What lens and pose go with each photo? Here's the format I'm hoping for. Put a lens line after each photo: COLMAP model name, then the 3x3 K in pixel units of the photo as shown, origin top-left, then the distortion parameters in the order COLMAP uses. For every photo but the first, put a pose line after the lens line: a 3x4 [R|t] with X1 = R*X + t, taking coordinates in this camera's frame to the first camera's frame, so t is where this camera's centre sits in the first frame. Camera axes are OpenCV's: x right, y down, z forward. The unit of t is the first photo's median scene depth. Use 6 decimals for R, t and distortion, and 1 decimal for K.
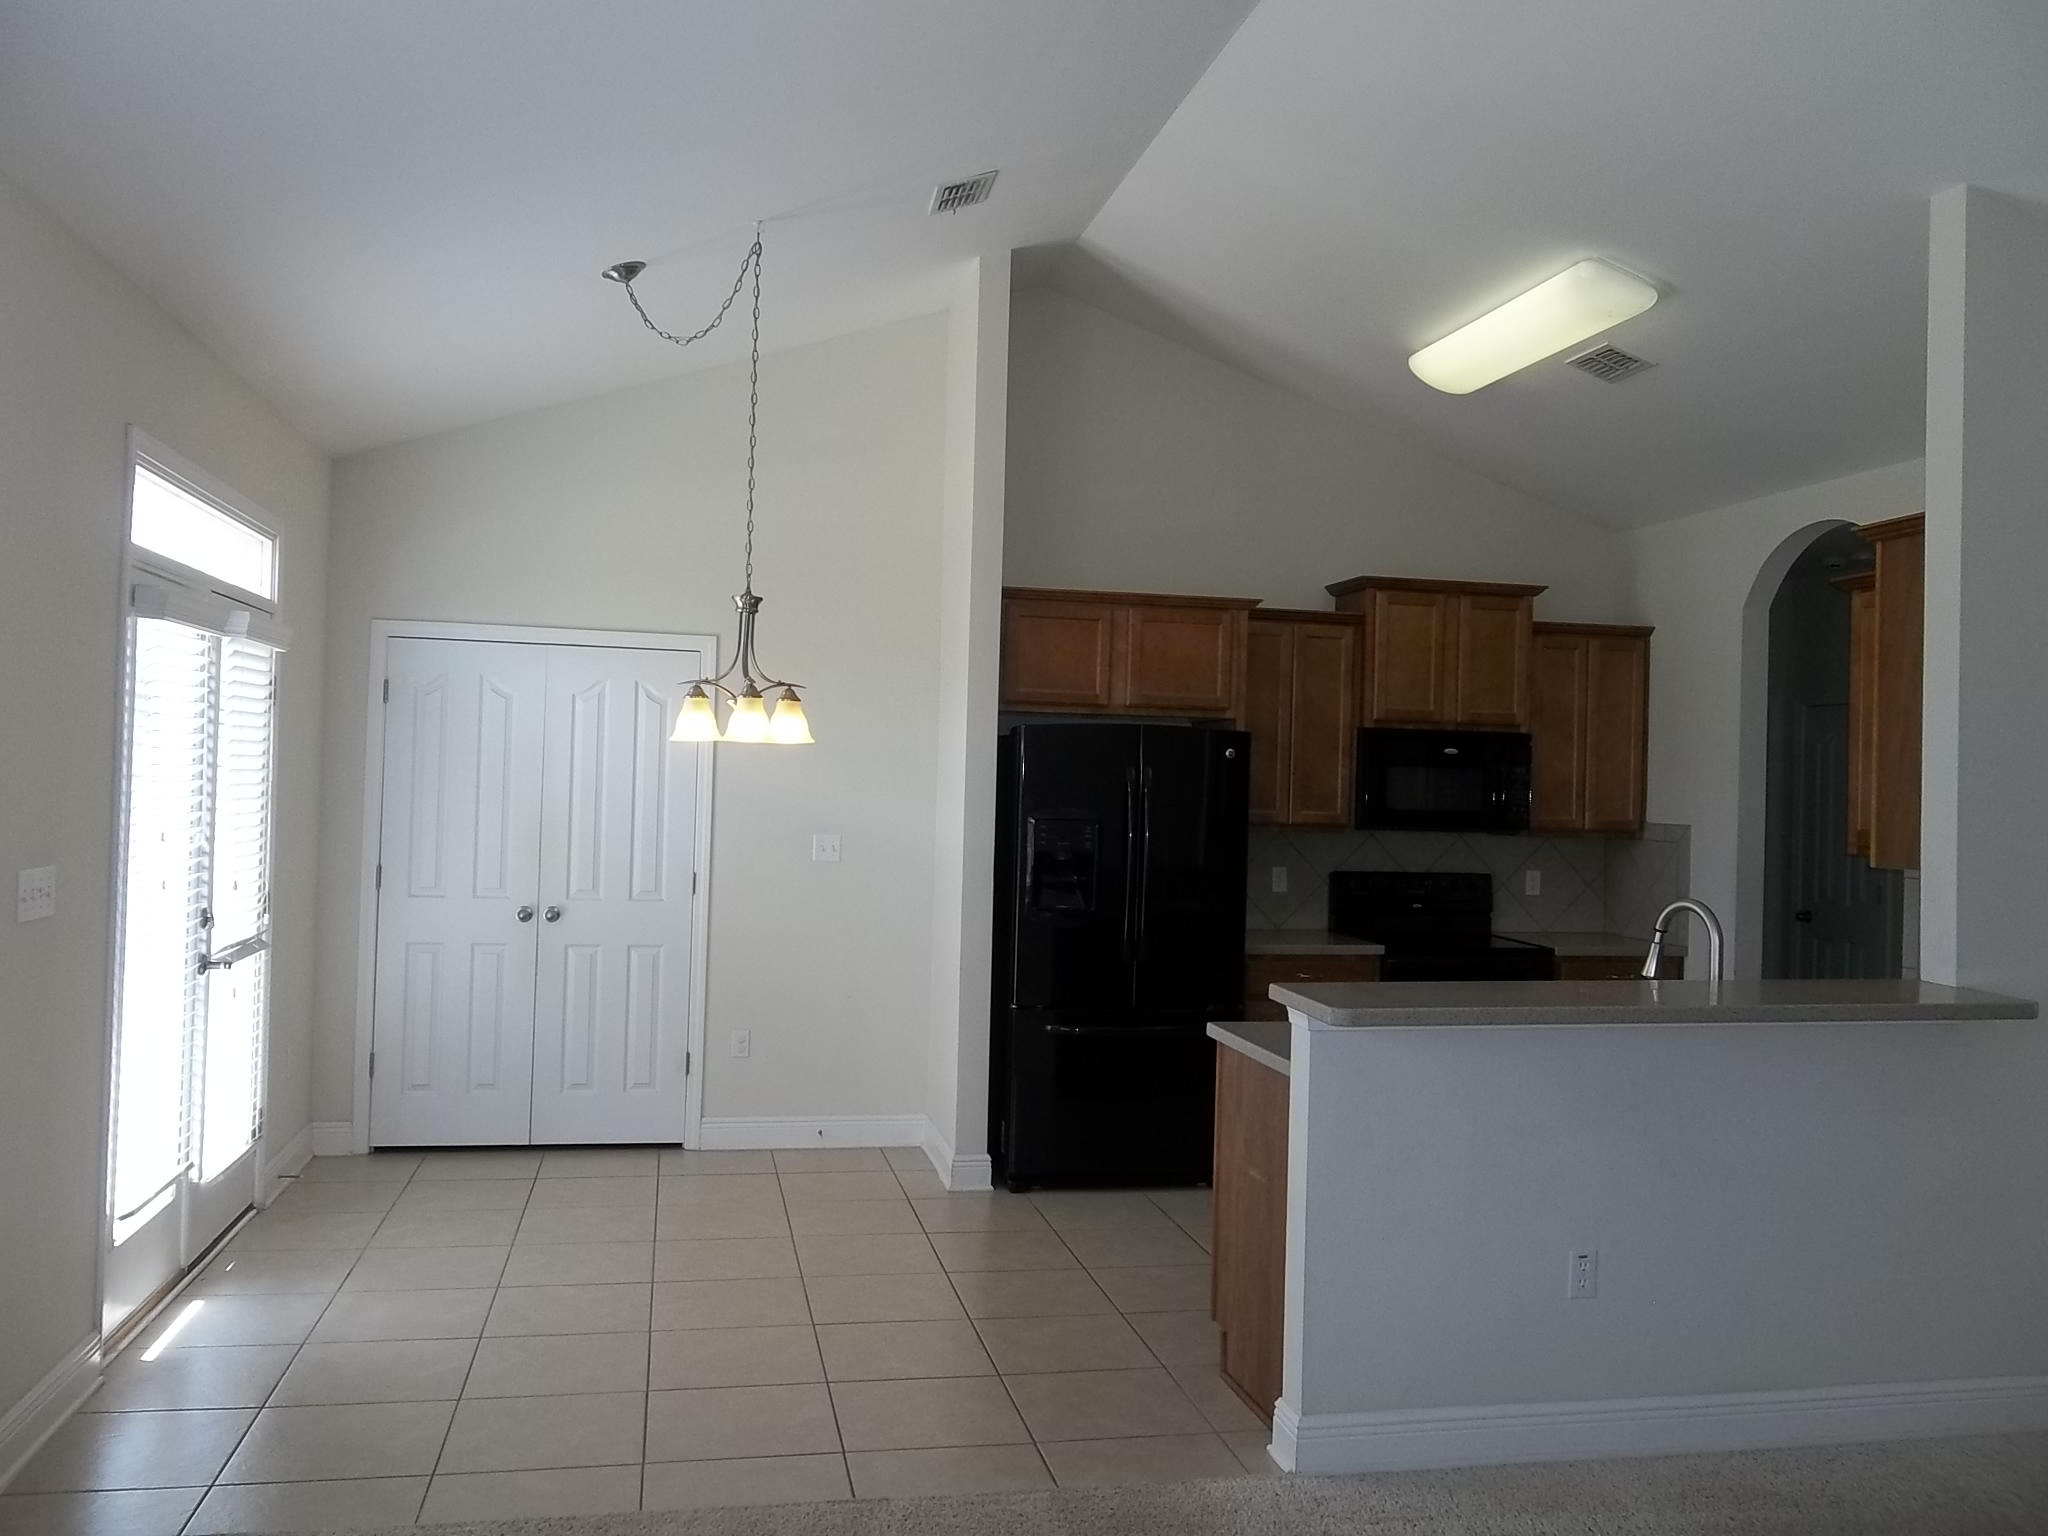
lens RADIAL K [[1675.7, 0, 1024.0], [0, 1675.7, 768.0], [0, 0, 1]] dist [-0.006534, -0.003764]
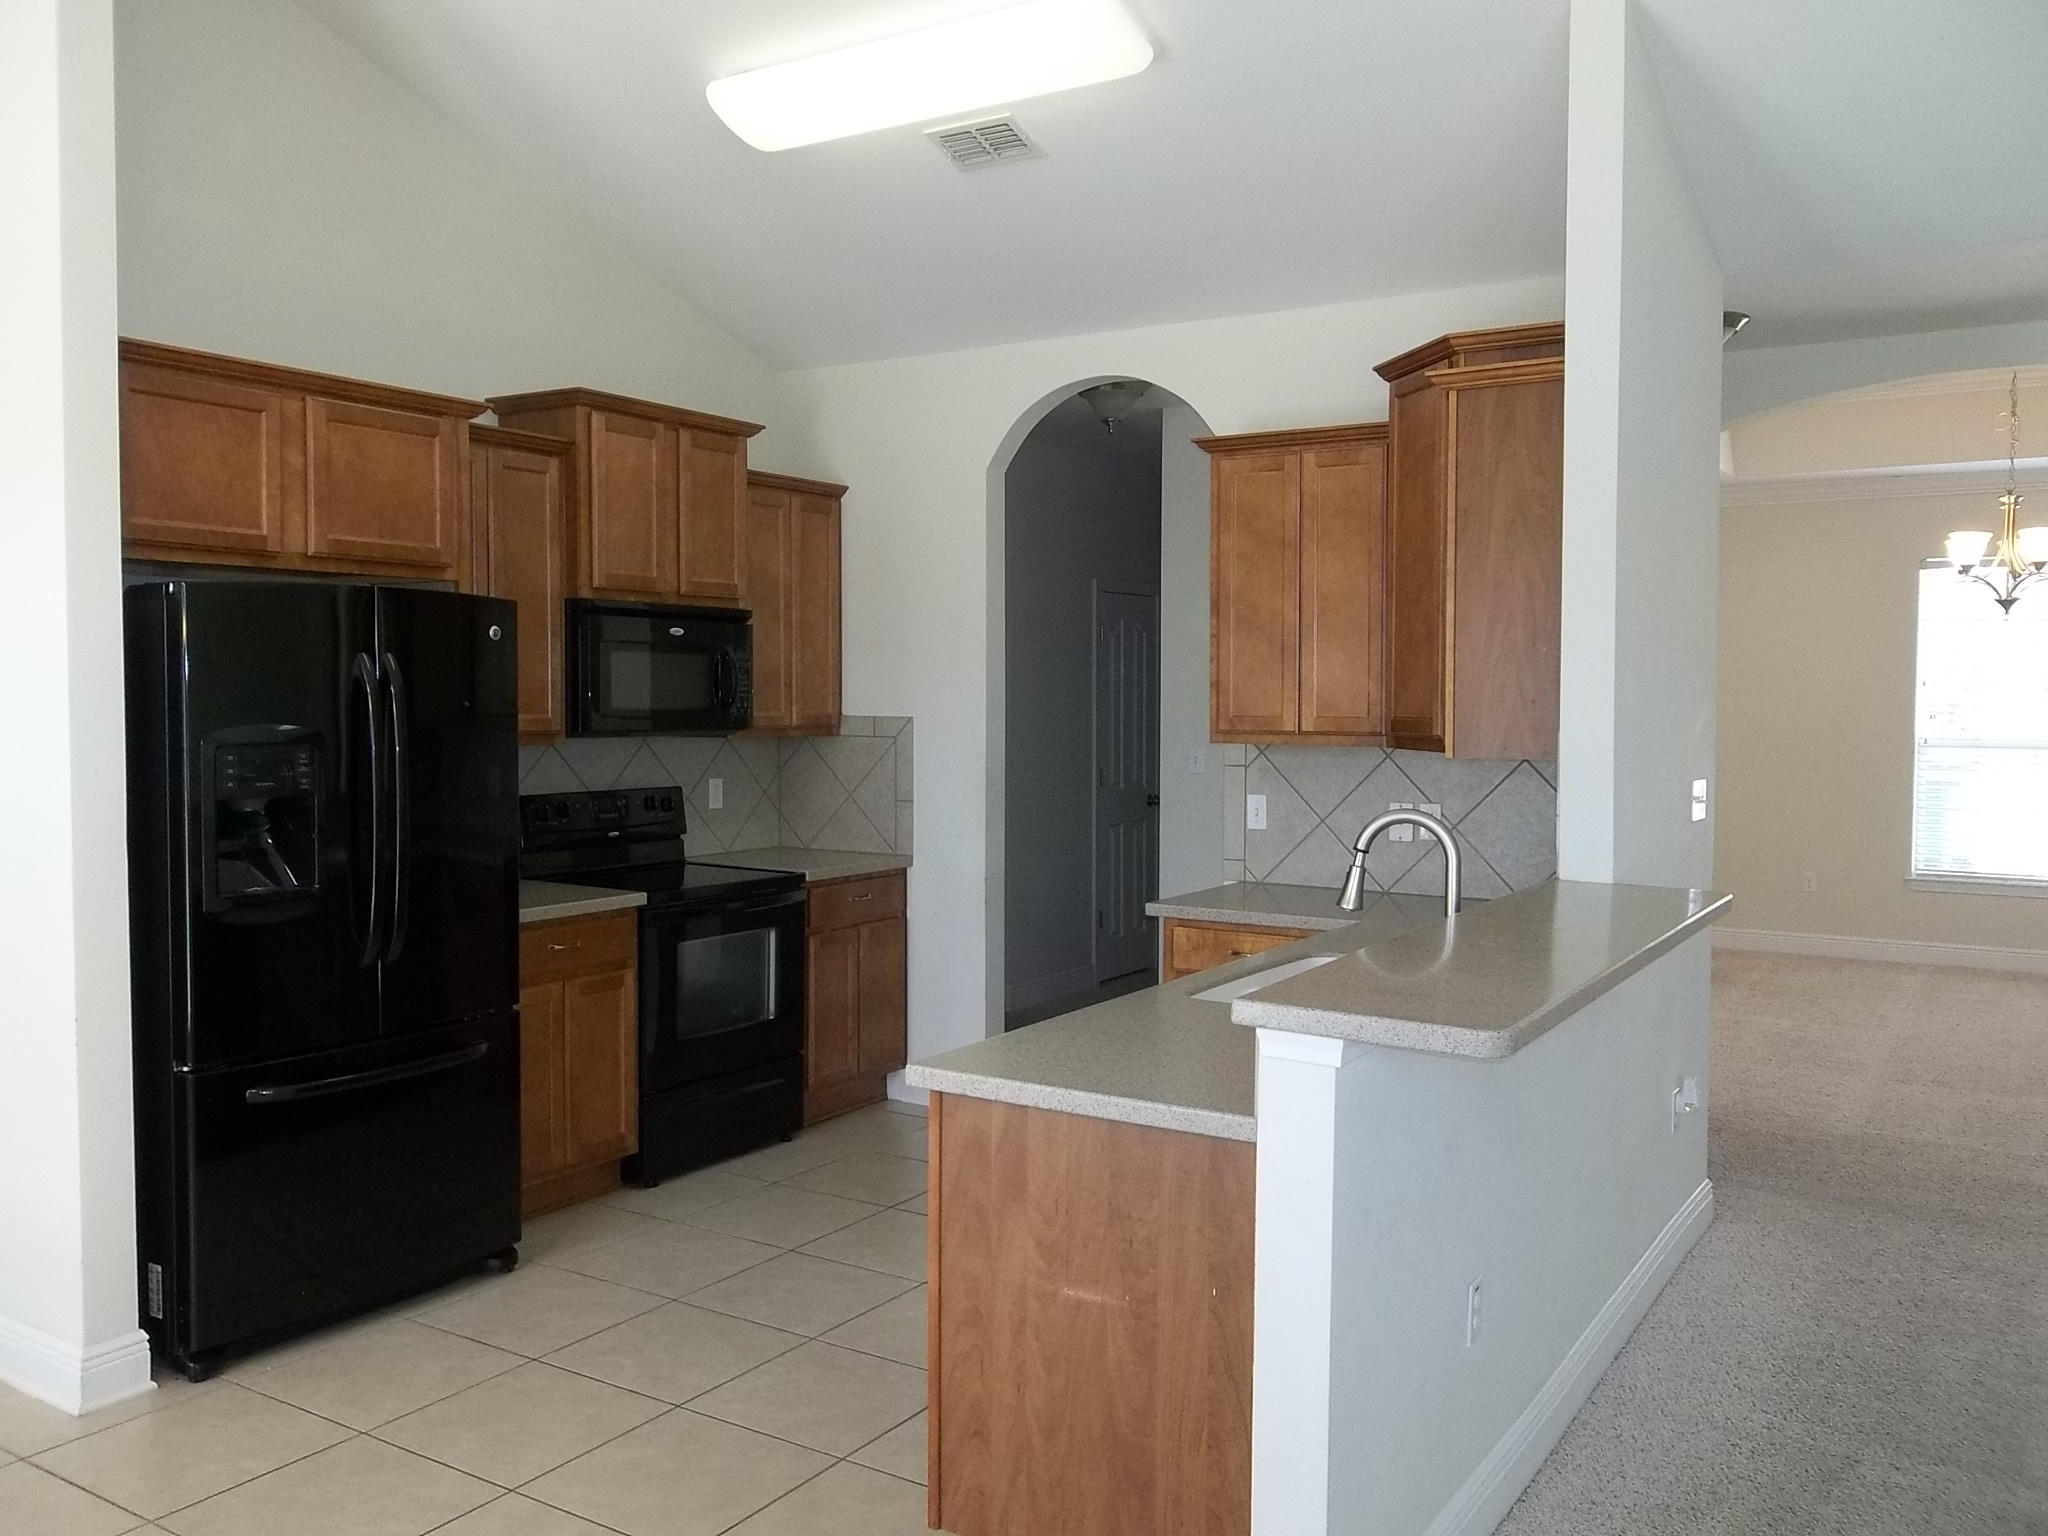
lens RADIAL K [[1675.7, 0, 1024.0], [0, 1675.7, 768.0], [0, 0, 1]] dist [-0.006534, -0.003764]
pose [[0.691874, -0.055737, 0.719863, -0.192452], [0.007715, 0.997530, 0.069822, 0.000124], [-0.721977, -0.042755, 0.690595, 0.352712]]
